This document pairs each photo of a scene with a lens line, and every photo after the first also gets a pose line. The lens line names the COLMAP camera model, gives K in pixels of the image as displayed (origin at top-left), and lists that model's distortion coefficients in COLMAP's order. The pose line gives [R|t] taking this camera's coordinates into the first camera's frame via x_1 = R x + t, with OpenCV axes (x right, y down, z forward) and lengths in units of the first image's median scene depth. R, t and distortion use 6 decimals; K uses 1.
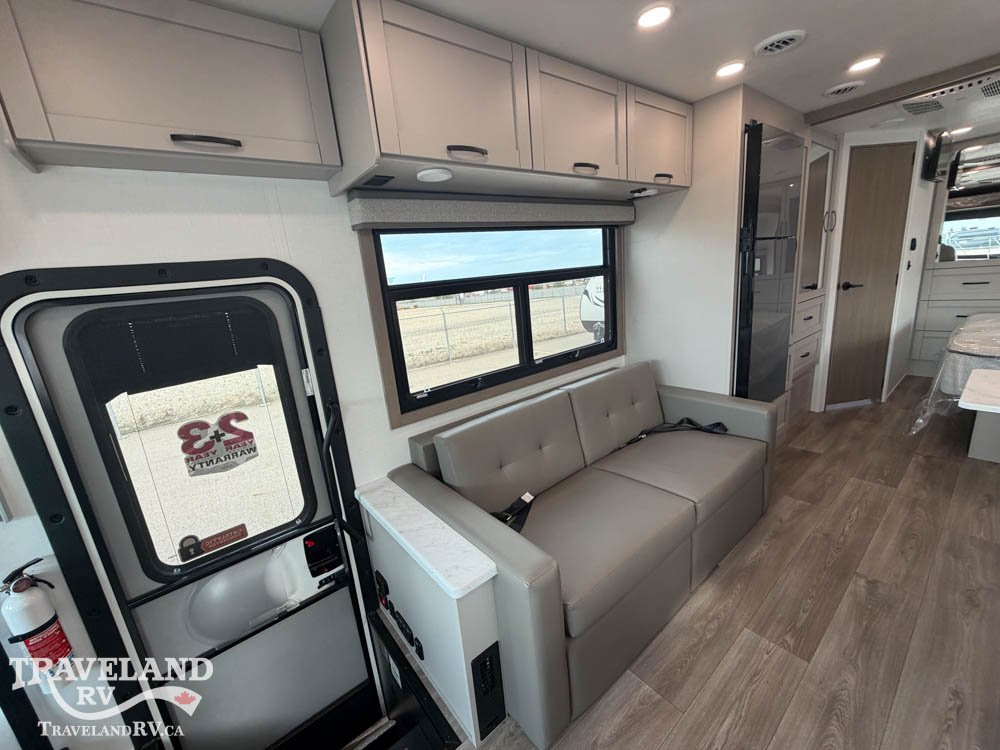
lens RADIAL K [[399.8, 0, 497.4], [0, 399.8, 374.8], [0, 0, 1]] dist [0.007686, -0.001348]
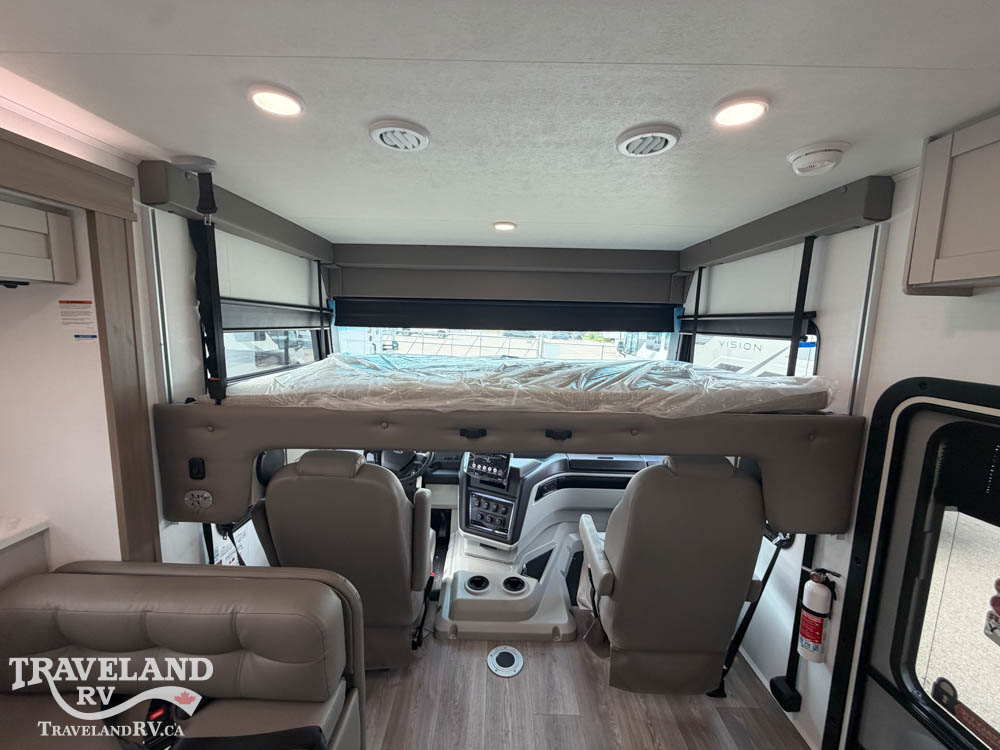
lens RADIAL K [[399.8, 0, 497.4], [0, 399.8, 372.8], [0, 0, 1]] dist [0.007686, -0.001348]
pose [[-0.624396, 0.188269, -0.758080, 0.254822], [-0.147695, 0.924554, 0.351263, -0.259341], [0.767018, 0.331291, -0.549481, 0.360249]]
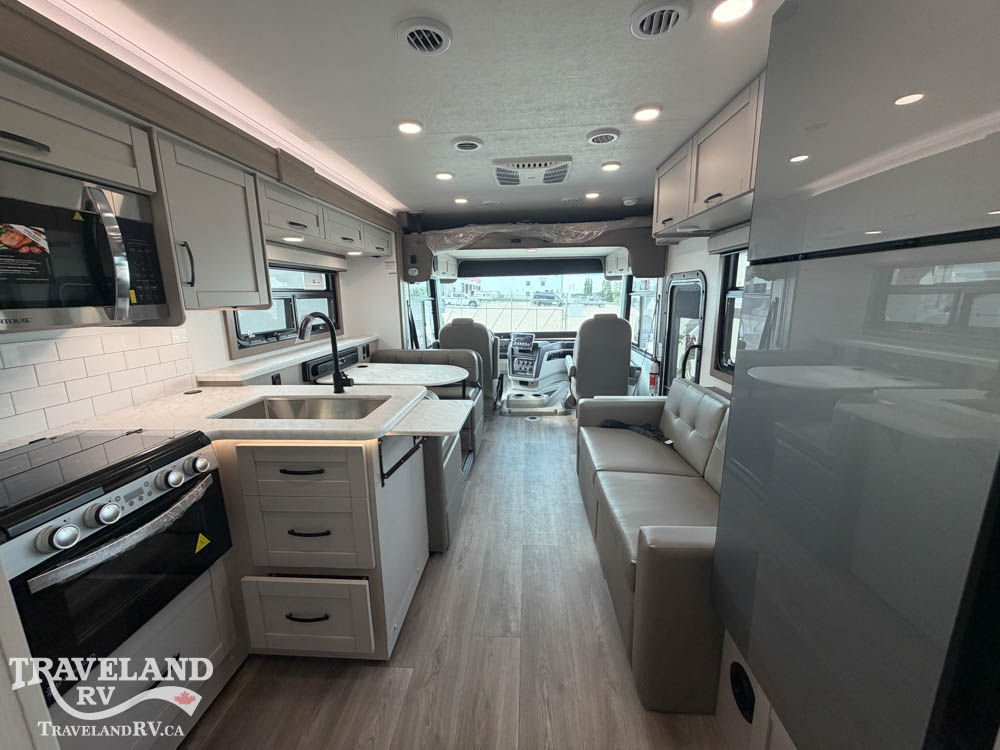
lens RADIAL K [[399.8, 0, 496.9], [0, 399.8, 373.6], [0, 0, 1]] dist [0.007686, -0.001348]
pose [[-0.672788, 0.253034, -0.695220, 1.271981], [-0.092871, 0.903377, 0.418669, -0.410511], [0.733983, 0.346241, -0.584282, 1.154005]]
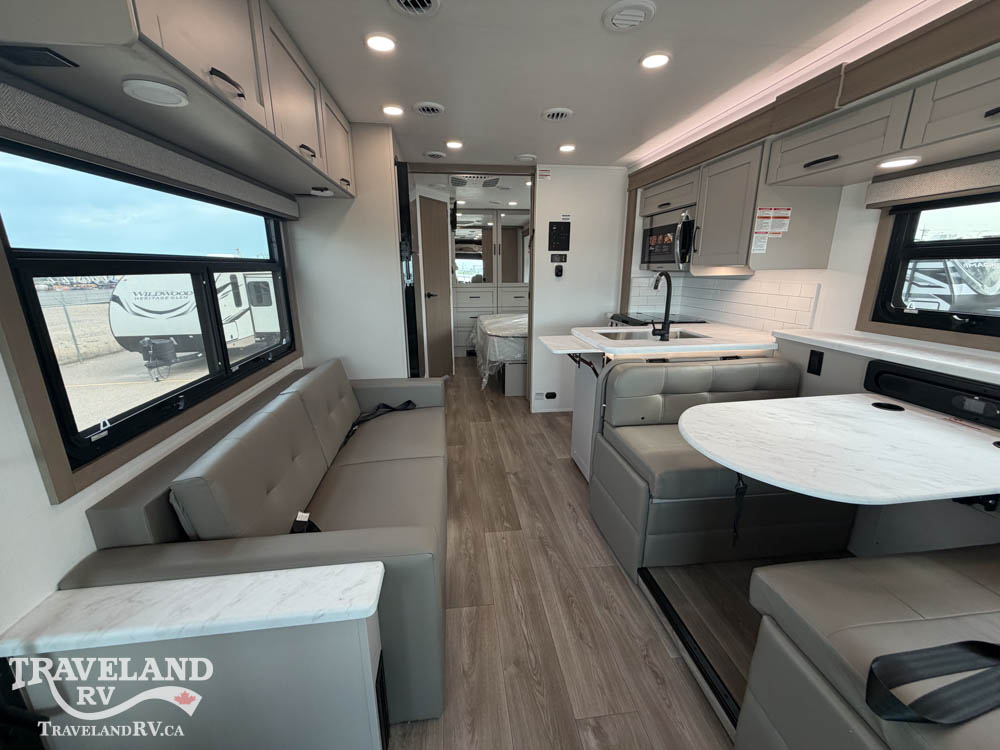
lens RADIAL K [[399.8, 0, 498.3], [0, 399.8, 373.9], [0, 0, 1]] dist [0.007686, -0.001348]
pose [[0.520554, -0.127570, 0.844245, -0.349508], [0.156514, 0.986278, 0.052526, 0.021813], [-0.839361, 0.104793, 0.533377, 0.137209]]
